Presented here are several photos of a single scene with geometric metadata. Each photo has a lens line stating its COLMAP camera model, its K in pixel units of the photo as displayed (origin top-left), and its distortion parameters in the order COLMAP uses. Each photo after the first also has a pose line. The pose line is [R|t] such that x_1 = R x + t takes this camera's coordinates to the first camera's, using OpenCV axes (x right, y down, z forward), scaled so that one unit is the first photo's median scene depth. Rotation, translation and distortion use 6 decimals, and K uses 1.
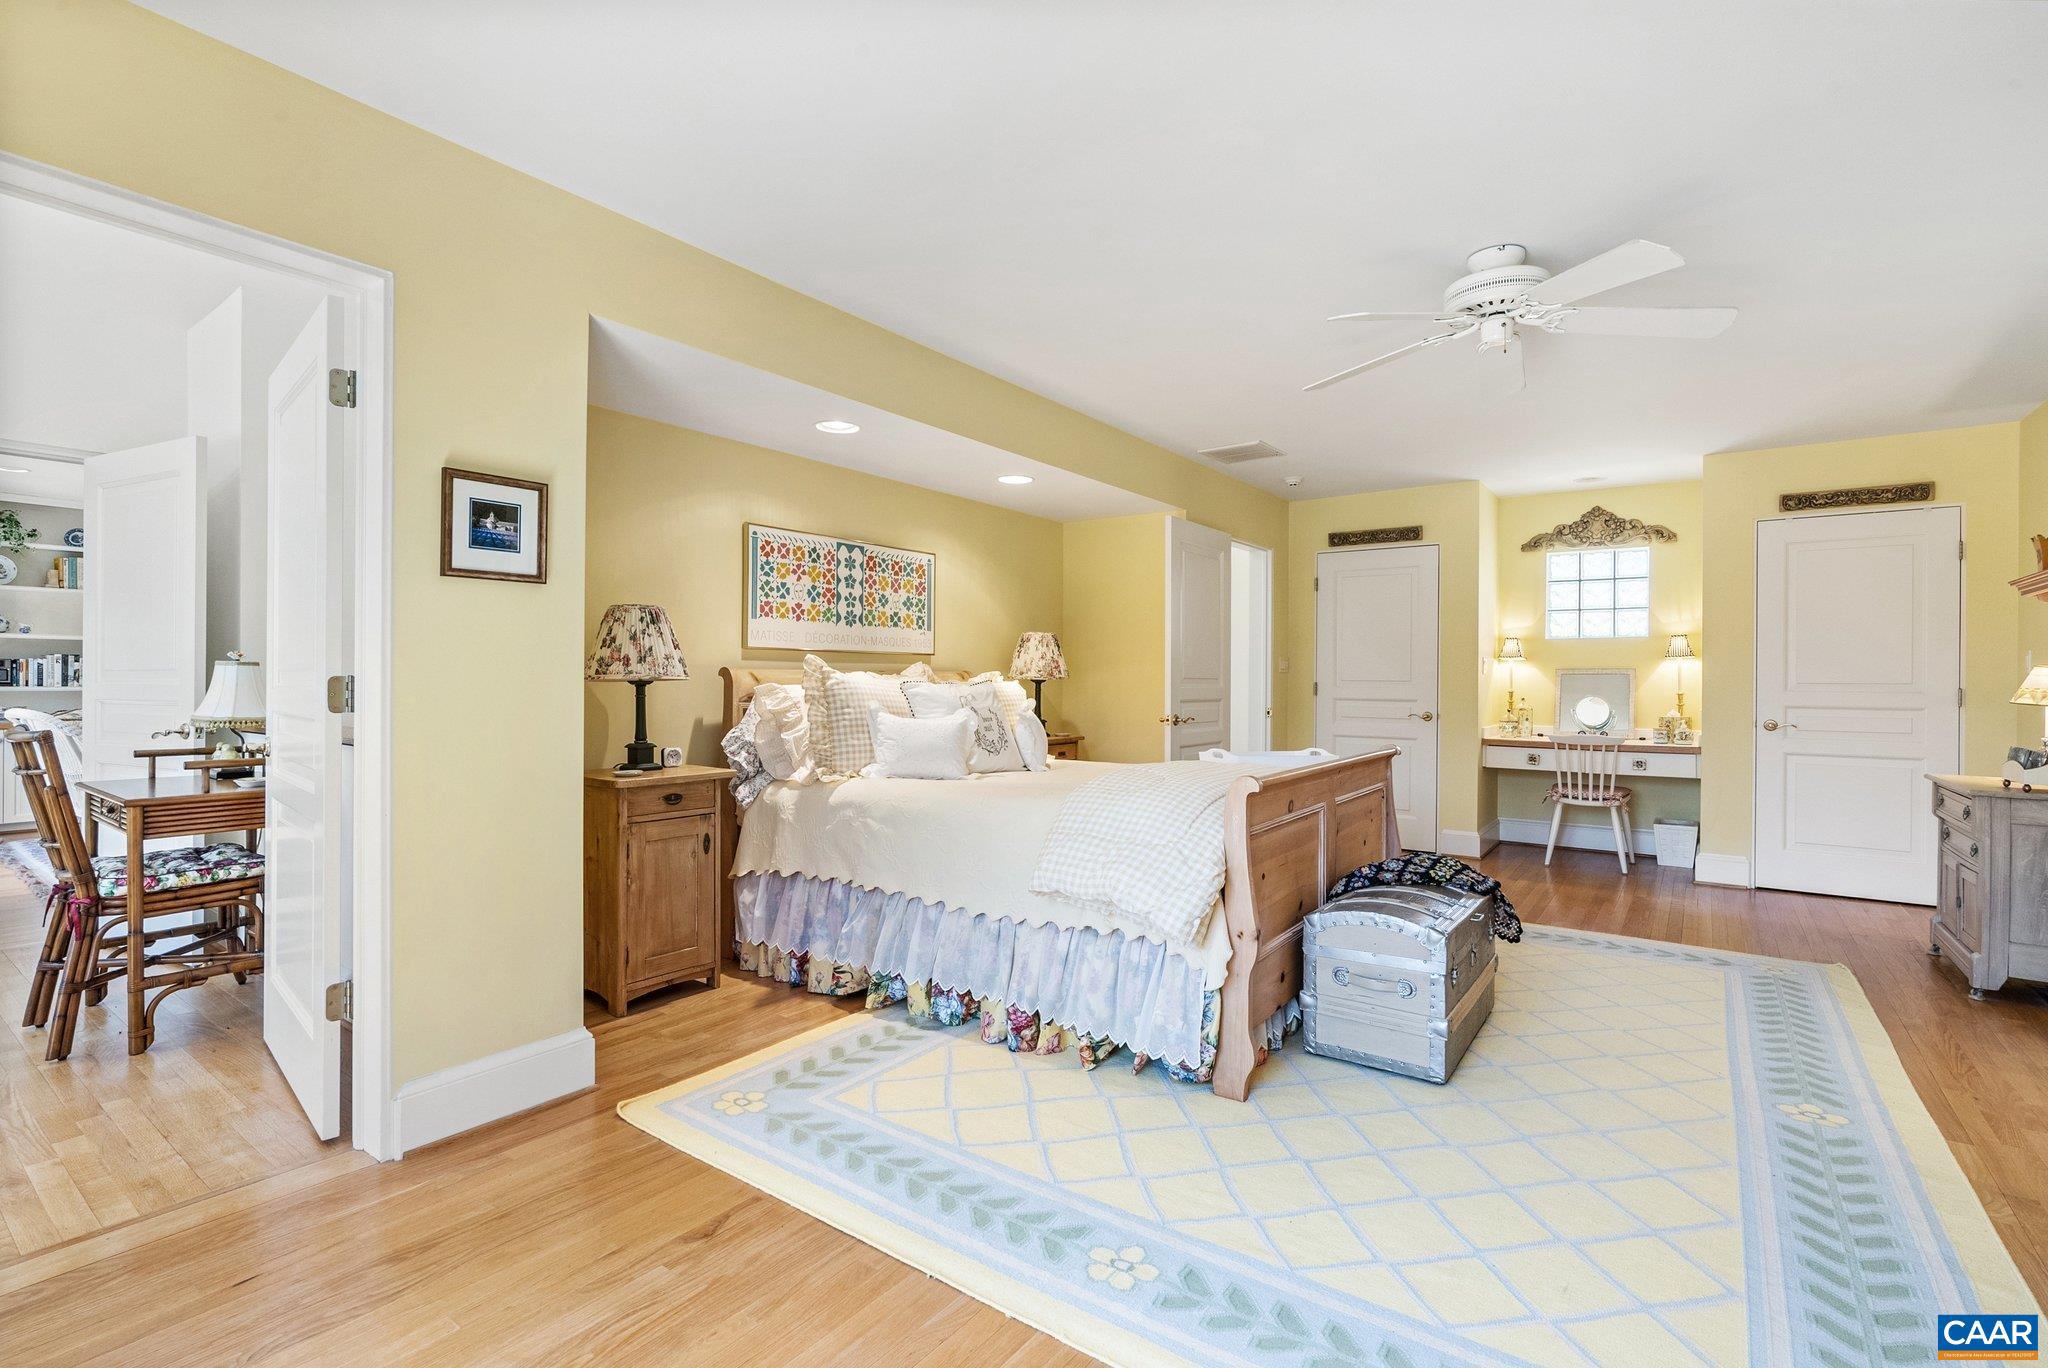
lens RADIAL K [[942.2, 0, 1013.6], [0, 942.2, 683.7], [0, 0, 1]] dist [-0.010356, 0.002283]
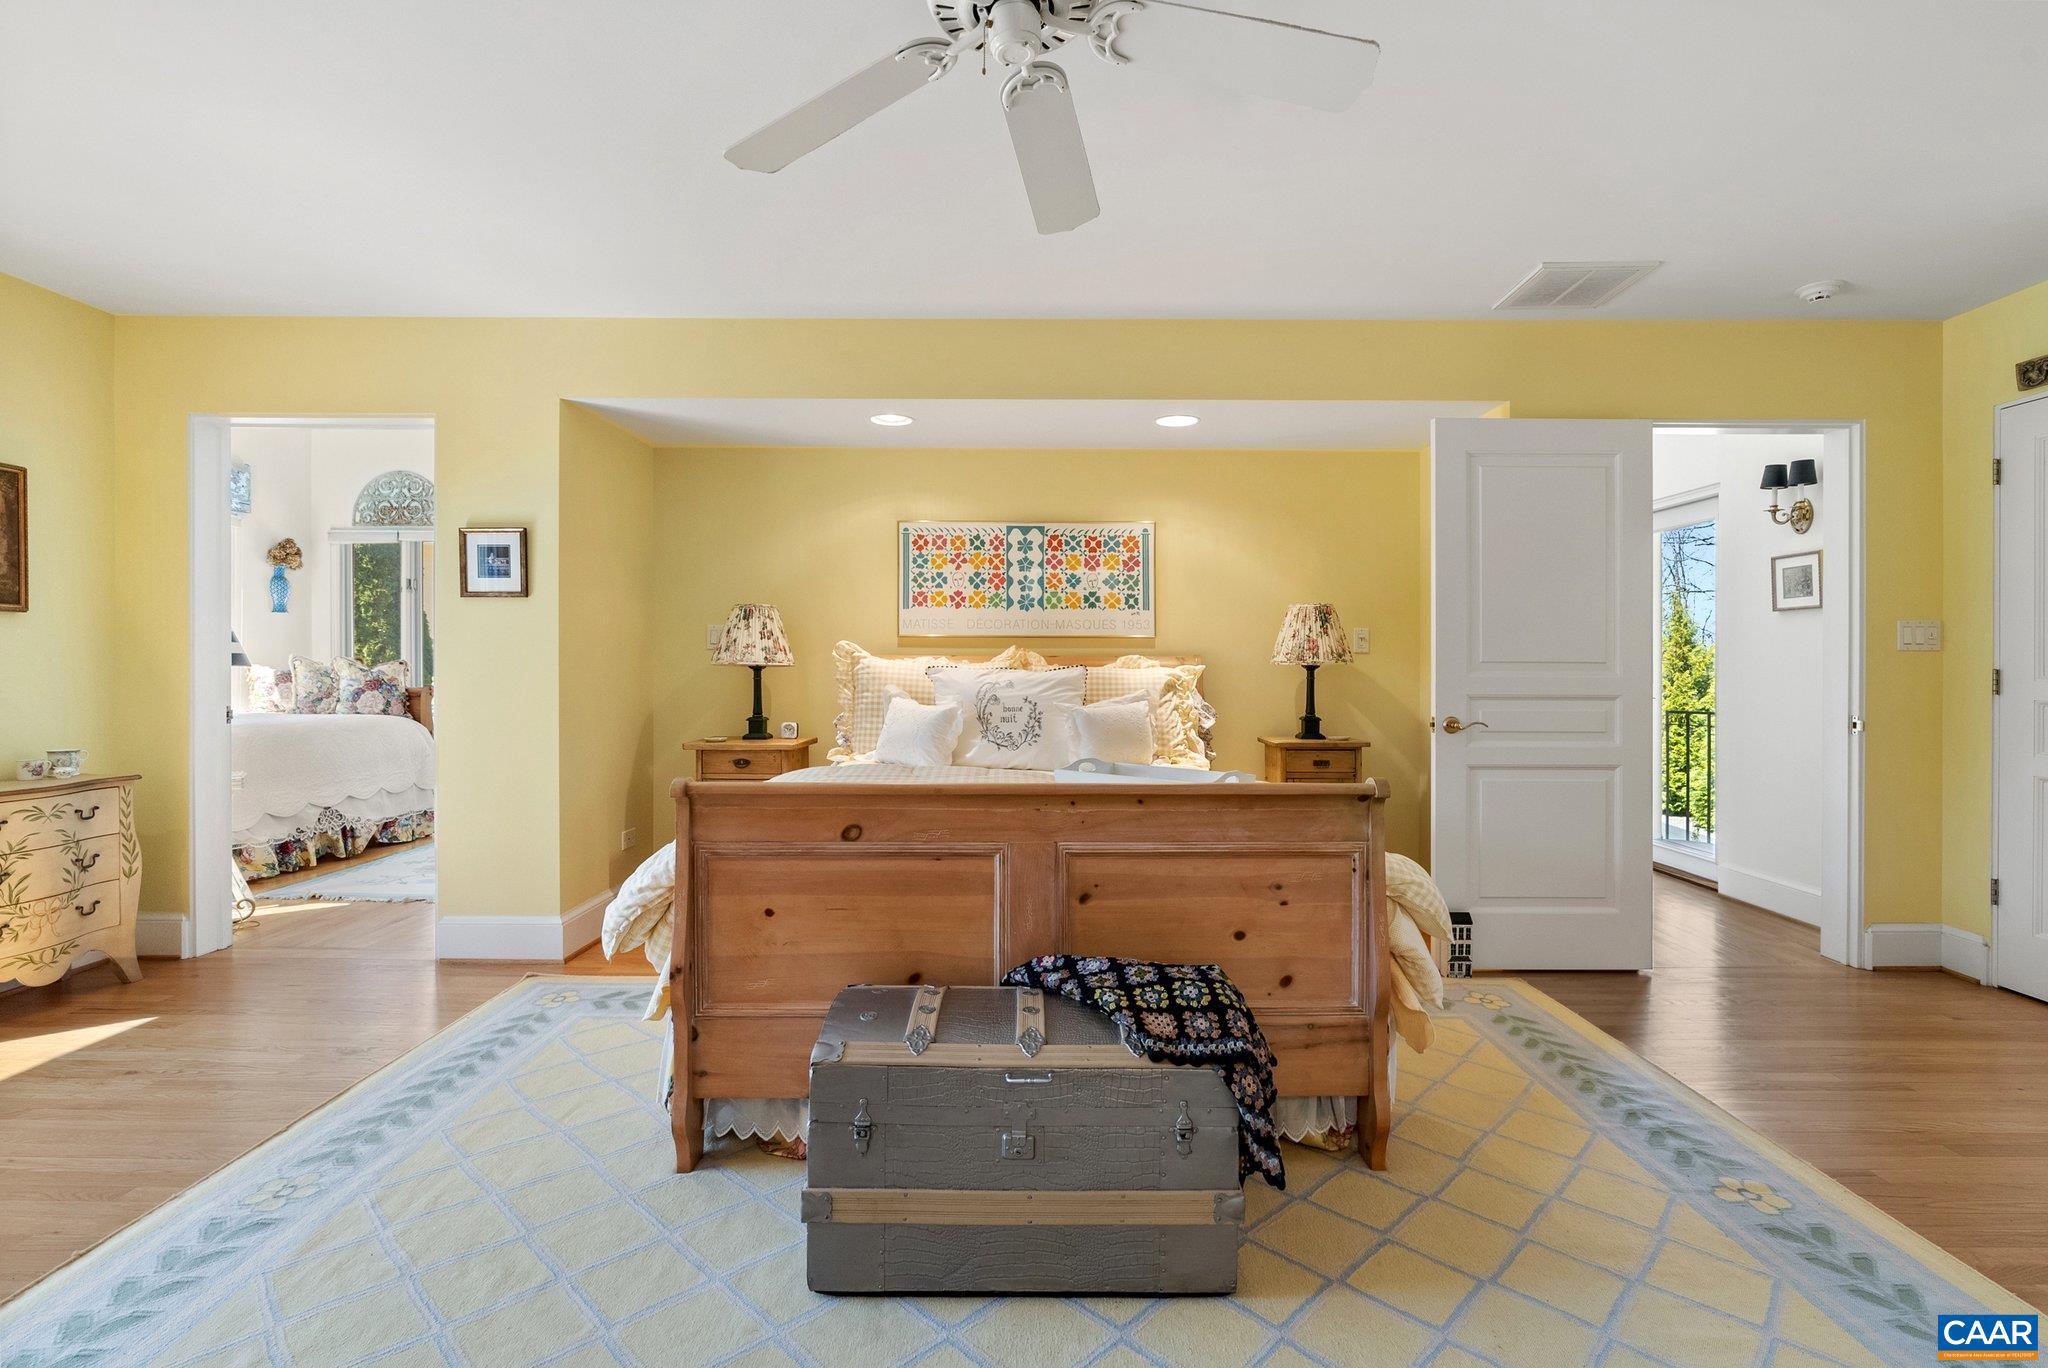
lens RADIAL K [[942.2, 0, 1023.7], [0, 942.2, 672.8], [0, 0, 1]] dist [-0.010356, 0.002283]
pose [[0.584054, 0.001813, -0.811713, 0.652622], [-0.003862, 0.999992, -0.000546, 0.004160], [0.811705, 0.003454, 0.584057, 0.459309]]
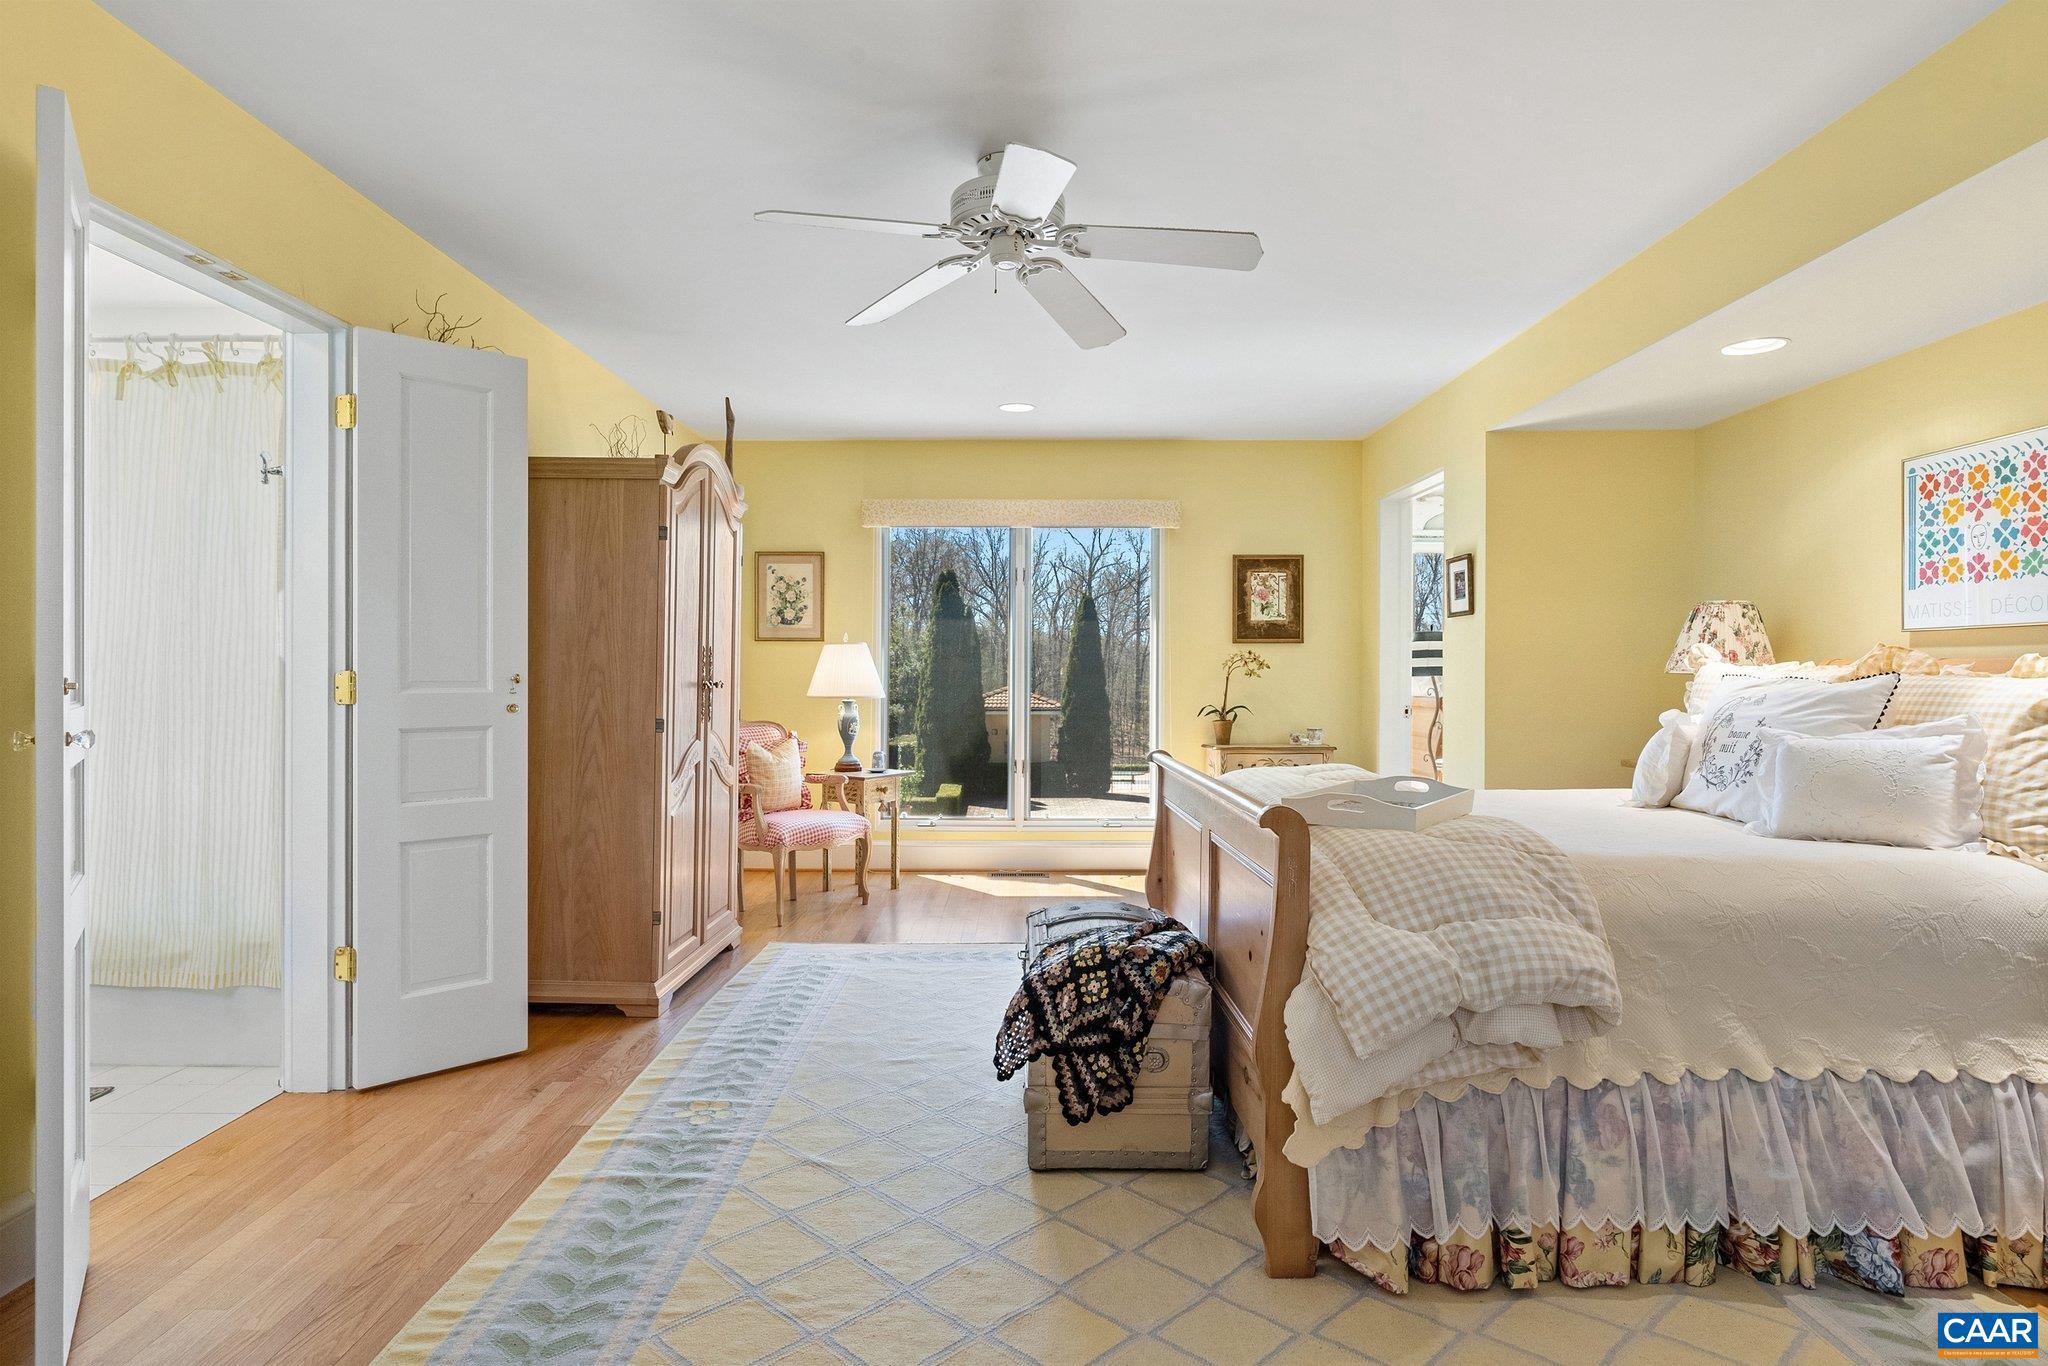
lens RADIAL K [[1098.7, 0, 1029.8], [0, 1098.7, 681.7], [0, 0, 1]] dist [-0.001163, -0.000947]
pose [[-0.804650, -0.004415, -0.593733, 0.731829], [-0.011056, 0.999910, 0.007549, 0.001972], [0.593646, 0.012639, -0.804627, 1.223016]]
